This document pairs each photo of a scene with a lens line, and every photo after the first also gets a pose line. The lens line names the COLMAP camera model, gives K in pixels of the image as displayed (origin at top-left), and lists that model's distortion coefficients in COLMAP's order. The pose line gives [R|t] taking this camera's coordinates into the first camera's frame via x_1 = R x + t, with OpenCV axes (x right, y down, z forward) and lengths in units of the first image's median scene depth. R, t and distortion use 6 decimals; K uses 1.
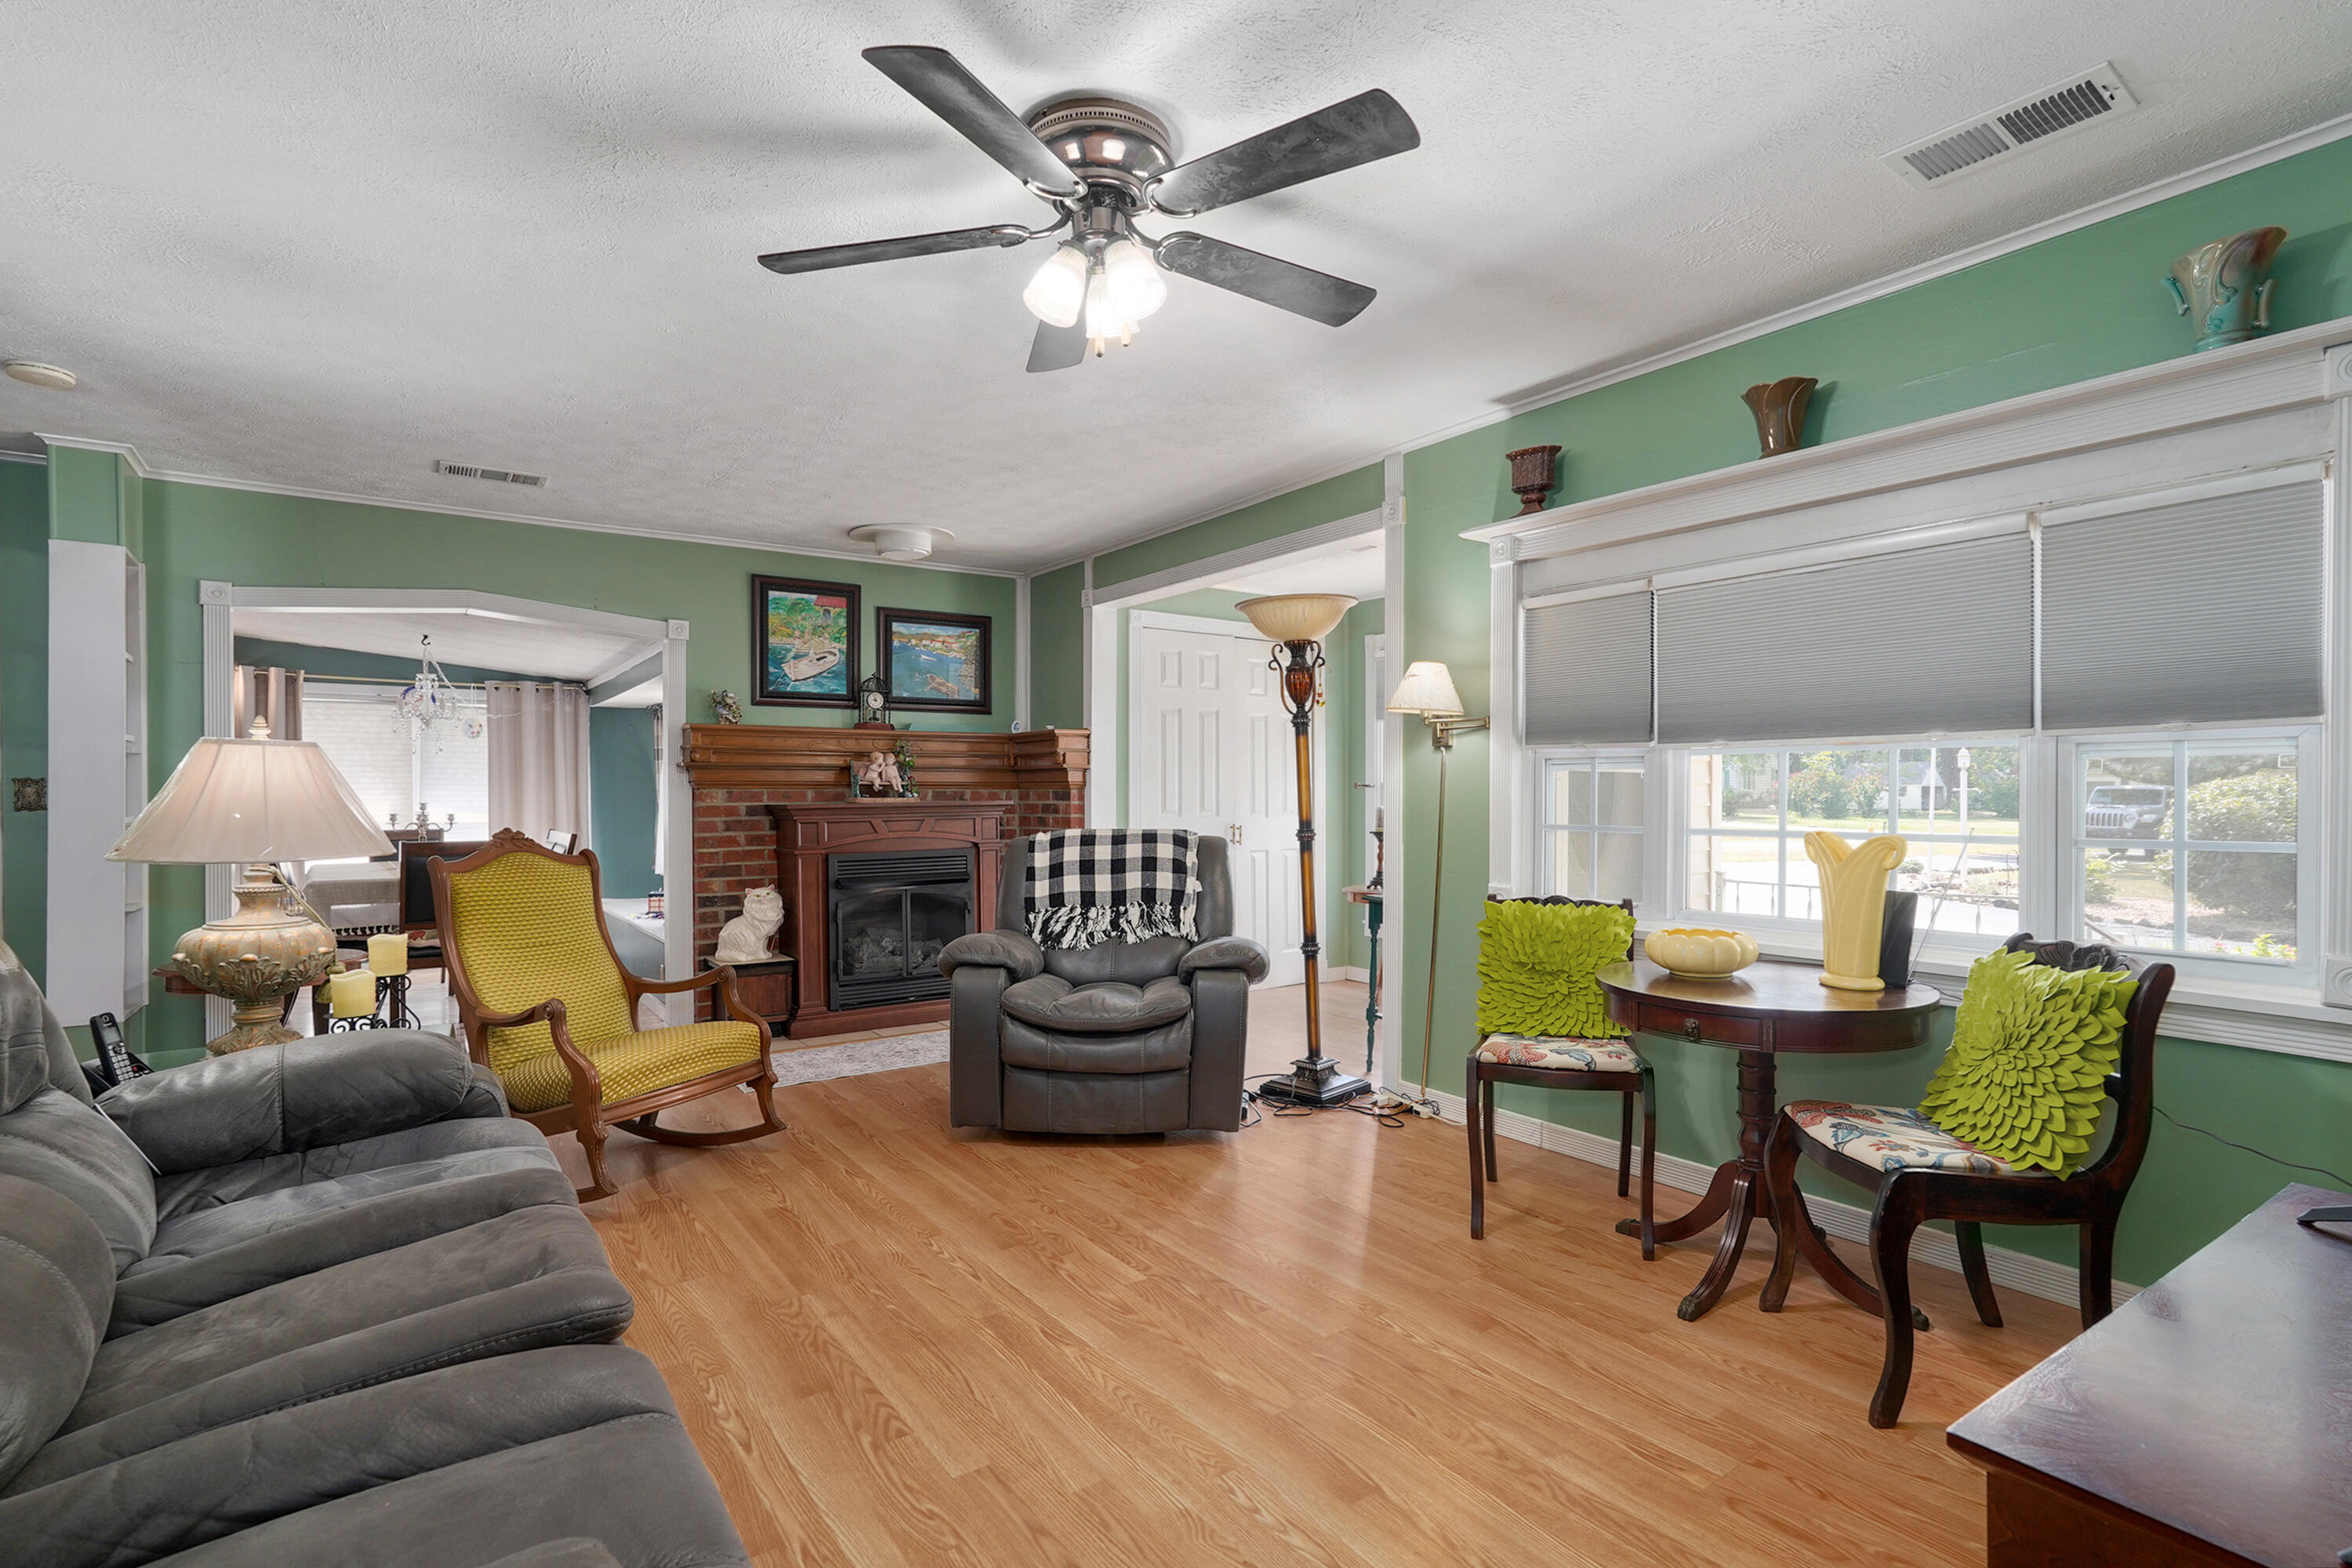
lens RADIAL K [[1112.6, 0, 1176.0], [0, 1112.6, 784.0], [0, 0, 1]] dist [0.005113, 0.000799]
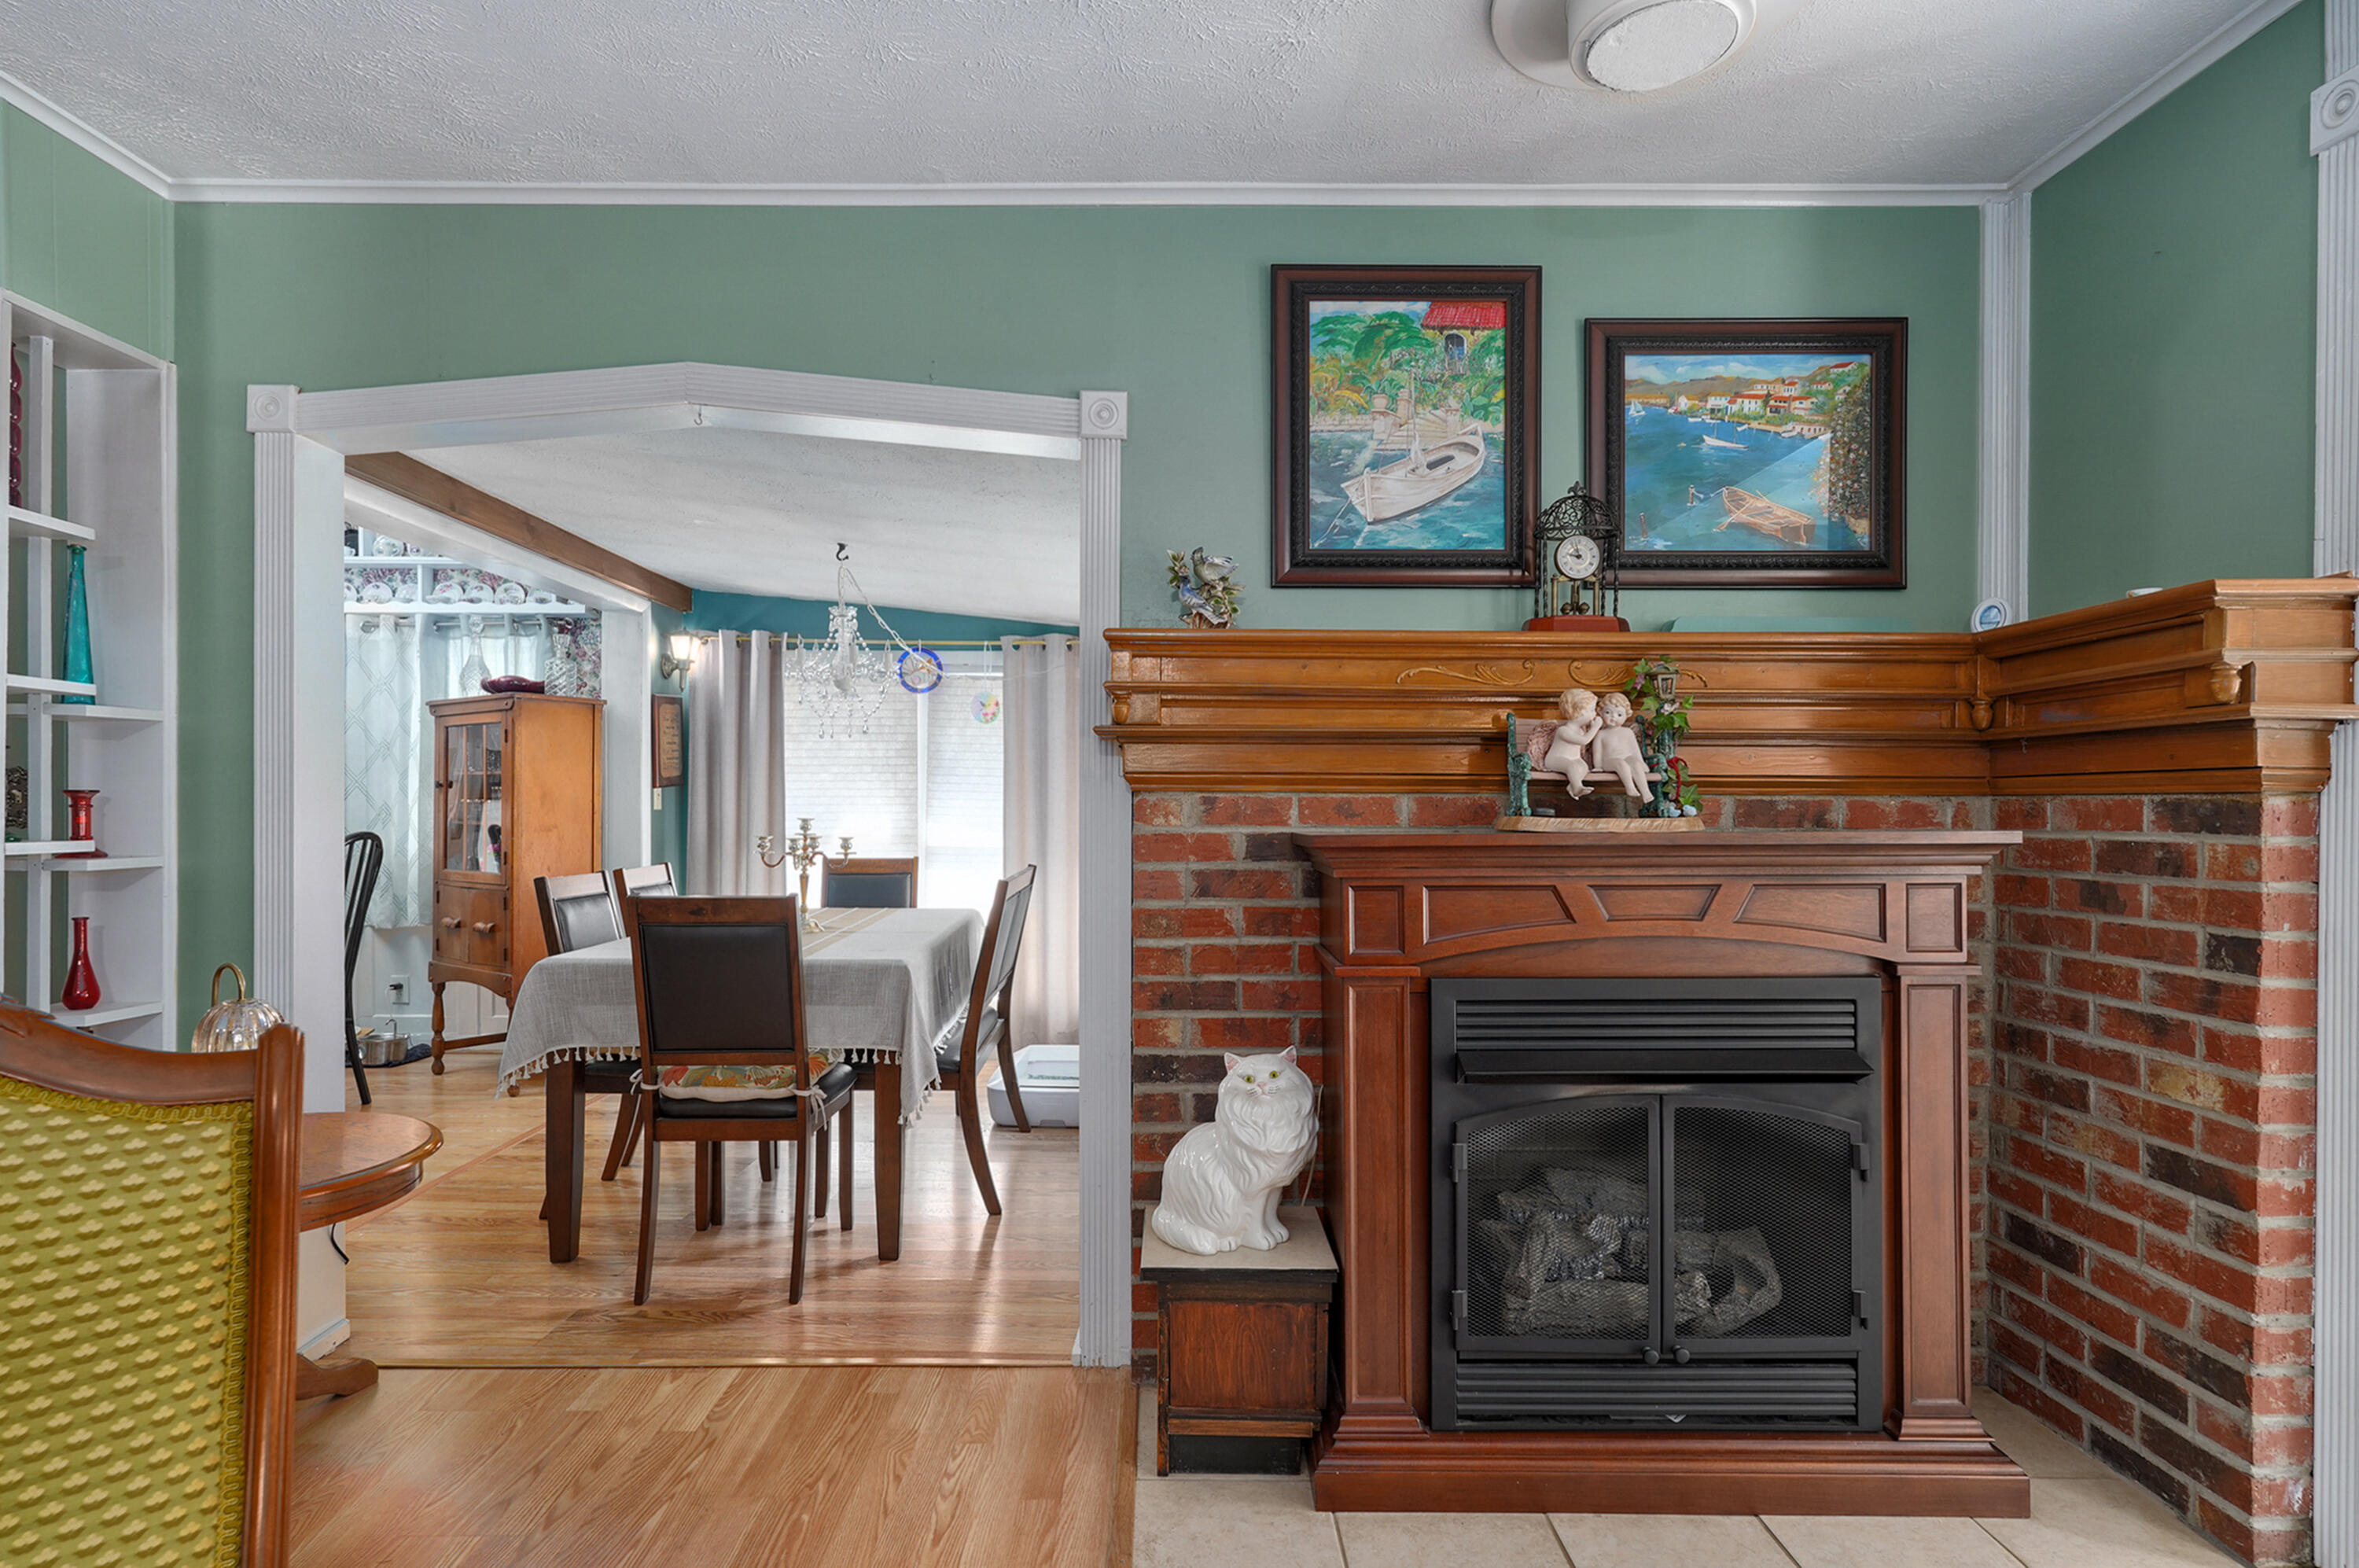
lens RADIAL K [[1221.1, 0, 1186.6], [0, 1221.1, 813.8], [0, 0, 1]] dist [-0.016128, 0.000922]
pose [[0.826887, 0.008683, -0.562302, -0.152854], [-0.002354, 0.999925, 0.011978, 0.006706], [0.562364, -0.008581, 0.826845, 0.606650]]
